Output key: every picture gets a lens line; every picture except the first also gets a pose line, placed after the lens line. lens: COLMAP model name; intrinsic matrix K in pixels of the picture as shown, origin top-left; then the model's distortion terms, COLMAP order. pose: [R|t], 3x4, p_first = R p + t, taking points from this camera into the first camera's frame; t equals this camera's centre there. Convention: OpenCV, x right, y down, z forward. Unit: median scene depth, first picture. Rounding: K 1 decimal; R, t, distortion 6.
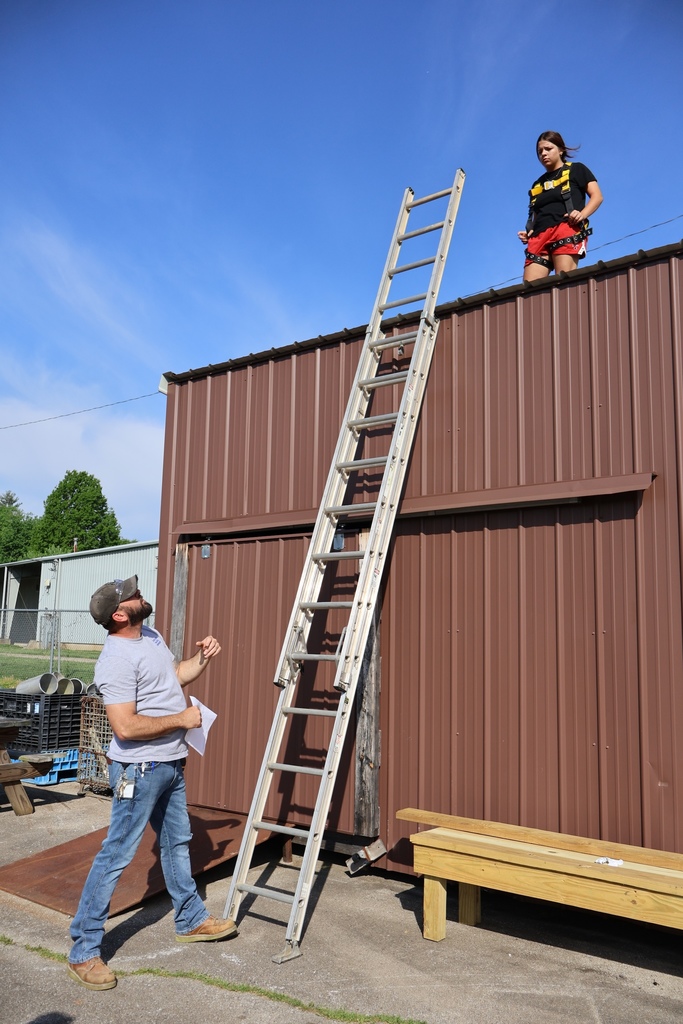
lens RADIAL K [[866.5, 0, 341.1], [0, 866.5, 509.0], [0, 0, 1]] dist [-0.007473, 0.002419]
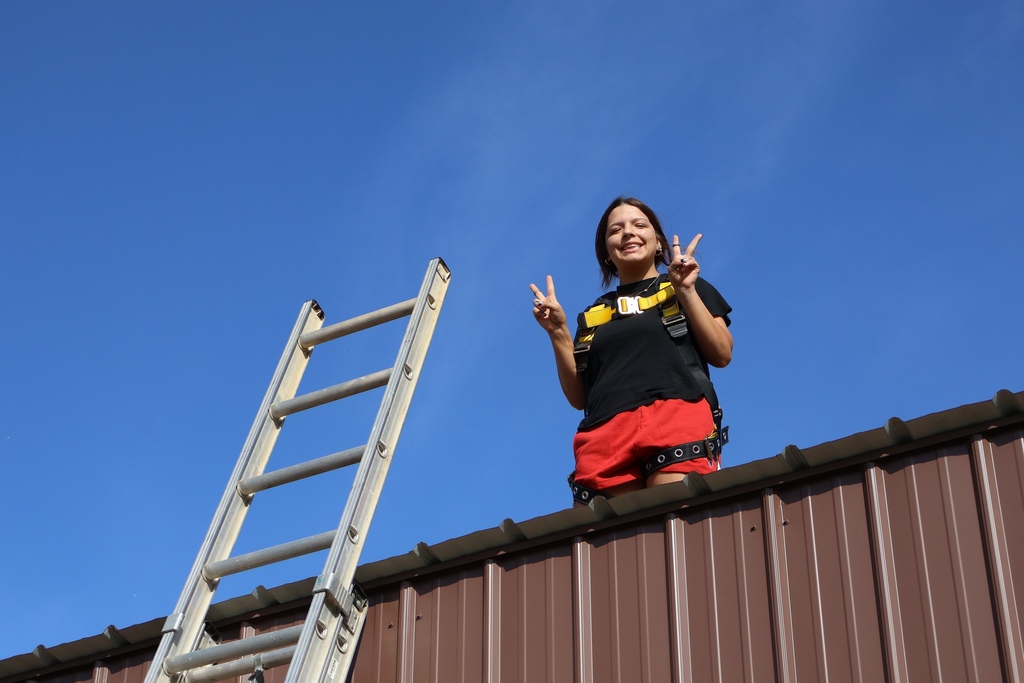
lens RADIAL K [[1854.7, 0, 512.0], [0, 1854.7, 341.5], [0, 0, 1]] dist [0.007165, 0.036246]
pose [[0.986961, 0.079038, 0.140221, 0.057213], [-0.010133, 0.899921, -0.435935, 0.022615], [-0.160643, 0.428830, 0.888987, 0.257178]]
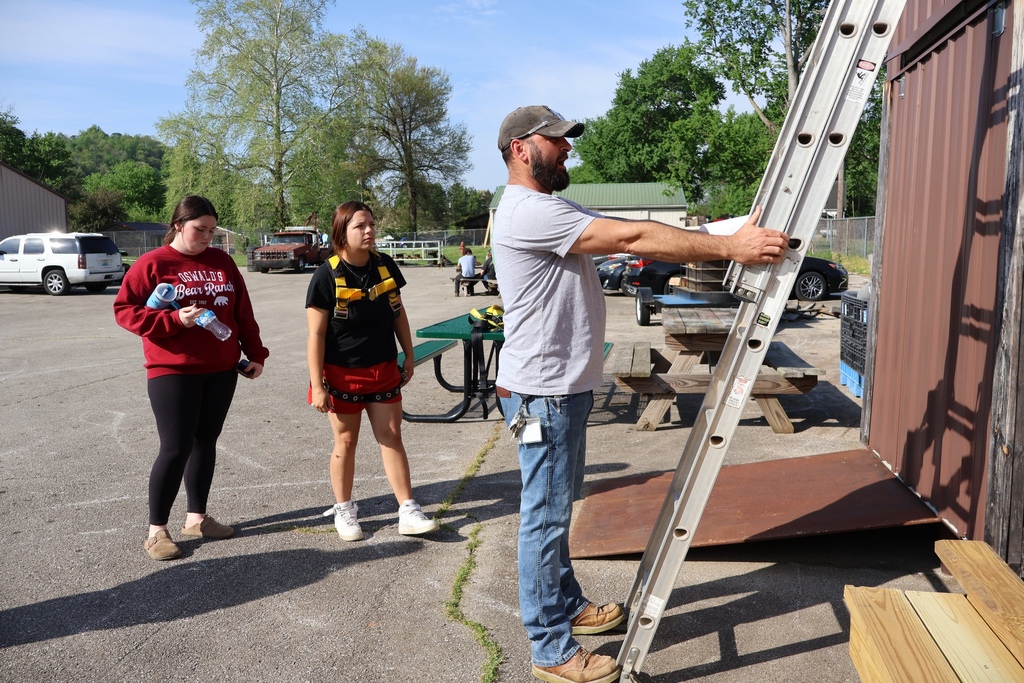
lens RADIAL K [[863.8, 0, 515.7], [0, 863.8, 340.2], [0, 0, 1]] dist [-0.010812, 0.010248]
pose [[0.465632, 0.081349, -0.881232, 0.357969], [0.146669, 0.974902, 0.167494, 0.102244], [0.872740, -0.207239, 0.442014, 0.531870]]
